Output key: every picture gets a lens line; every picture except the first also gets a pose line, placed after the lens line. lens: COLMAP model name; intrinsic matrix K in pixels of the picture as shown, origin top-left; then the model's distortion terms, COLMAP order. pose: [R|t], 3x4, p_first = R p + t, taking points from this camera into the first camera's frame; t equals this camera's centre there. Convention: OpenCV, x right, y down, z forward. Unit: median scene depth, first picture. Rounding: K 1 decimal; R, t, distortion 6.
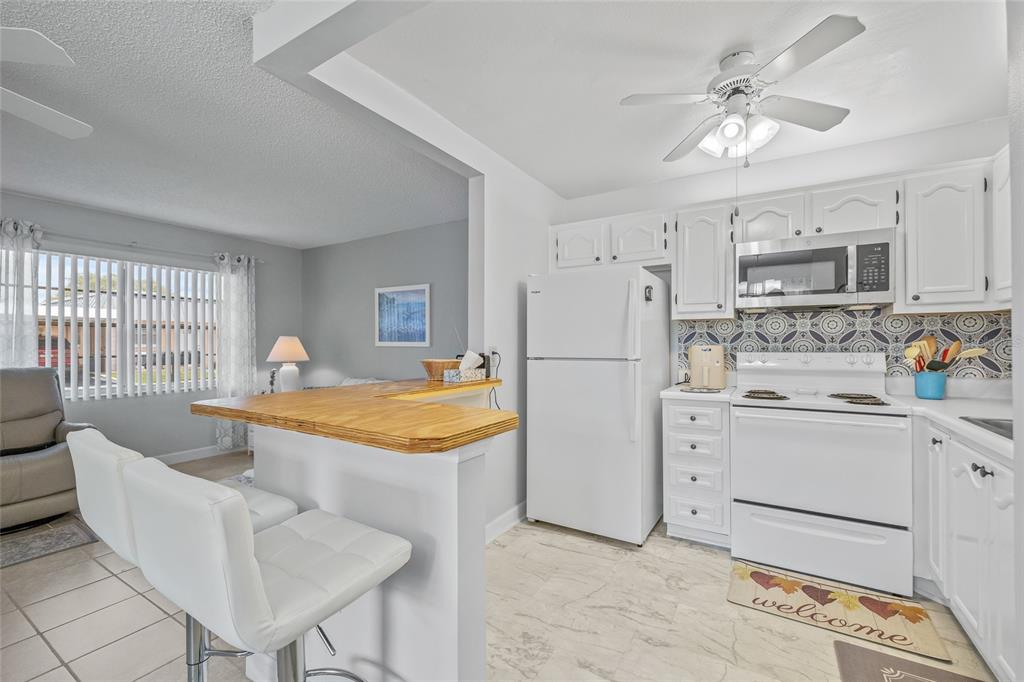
lens RADIAL K [[437.2, 0, 508.3], [0, 437.2, 338.1], [0, 0, 1]] dist [0.003960, -0.000322]
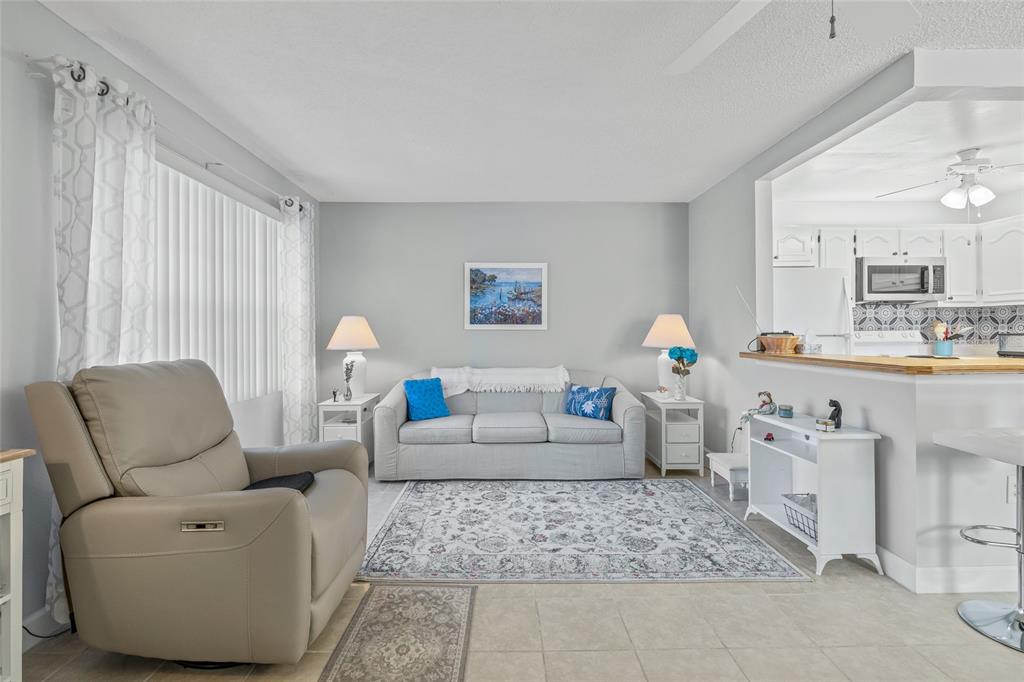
lens RADIAL K [[466.1, 0, 502.0], [0, 466.1, 331.0], [0, 0, 1]] dist [-0.005875, 0.000473]
pose [[0.847700, -0.000828, 0.530476, -0.793222], [-0.003984, 0.999961, 0.007927, 0.015447], [-0.530461, -0.008833, 0.847663, 0.191949]]
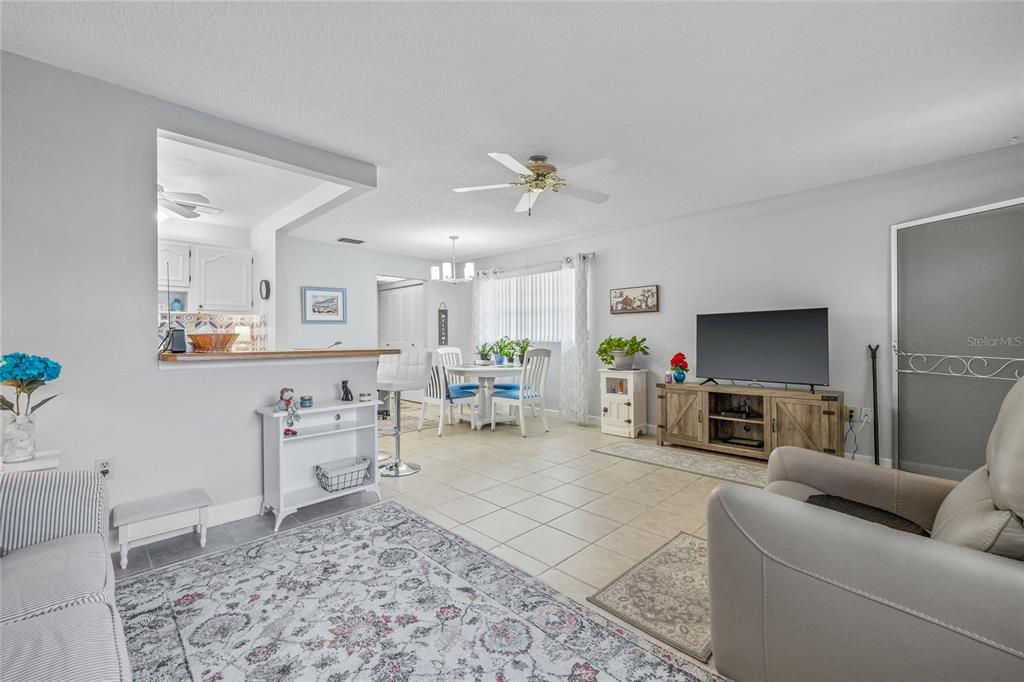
lens RADIAL K [[427.5, 0, 508.7], [0, 427.5, 337.3], [0, 0, 1]] dist [0.000163, -0.000554]
pose [[-0.974367, 0.005229, 0.224903, -0.583894], [0.001313, 0.999845, -0.017560, 0.042549], [-0.224960, -0.016815, -0.974223, 1.011784]]
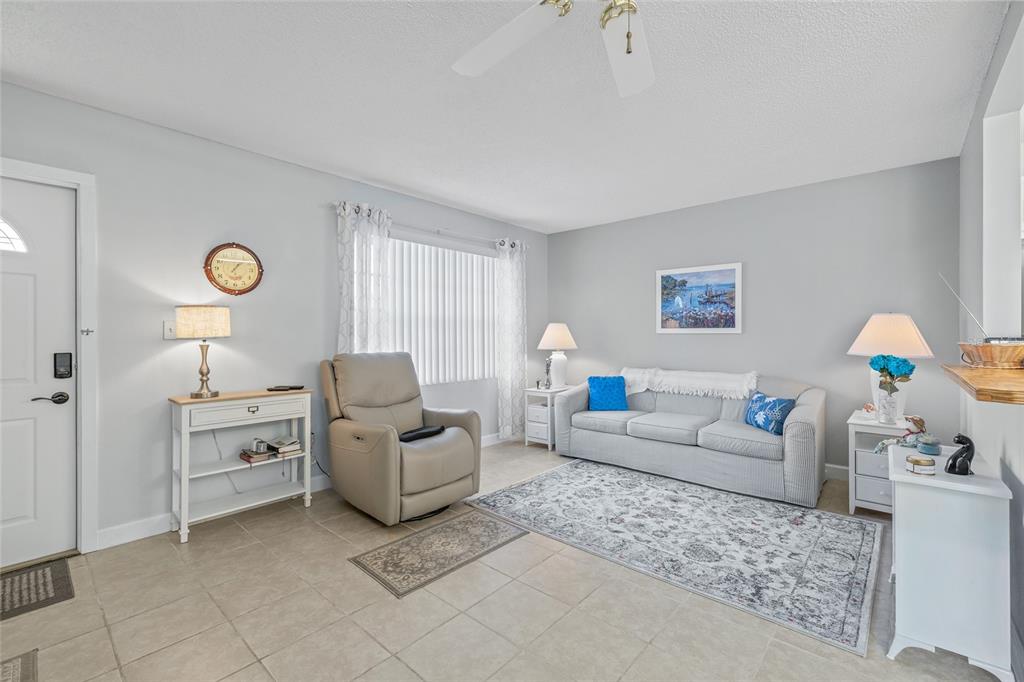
lens RADIAL K [[437.2, 0, 508.2], [0, 437.2, 337.6], [0, 0, 1]] dist [0.003960, -0.000322]
pose [[0.984844, -0.001442, -0.173434, -0.491057], [0.004489, 0.999842, 0.017178, 0.011549], [0.173382, -0.017696, 0.984696, 0.033879]]
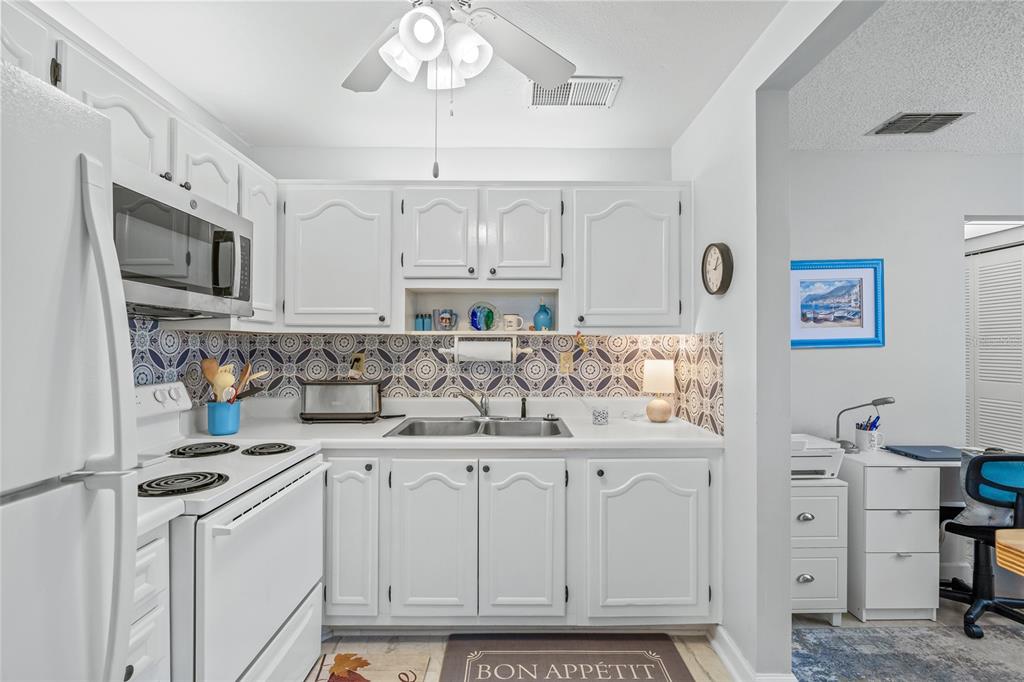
lens RADIAL K [[480.6, 0, 510.6], [0, 480.6, 342.8], [0, 0, 1]] dist [-0.001486, 0.000469]
pose [[-0.531465, 0.009113, 0.847031, -0.050609], [-0.012049, 0.999760, -0.018317, -0.012629], [-0.846994, -0.019941, -0.531228, 0.536142]]
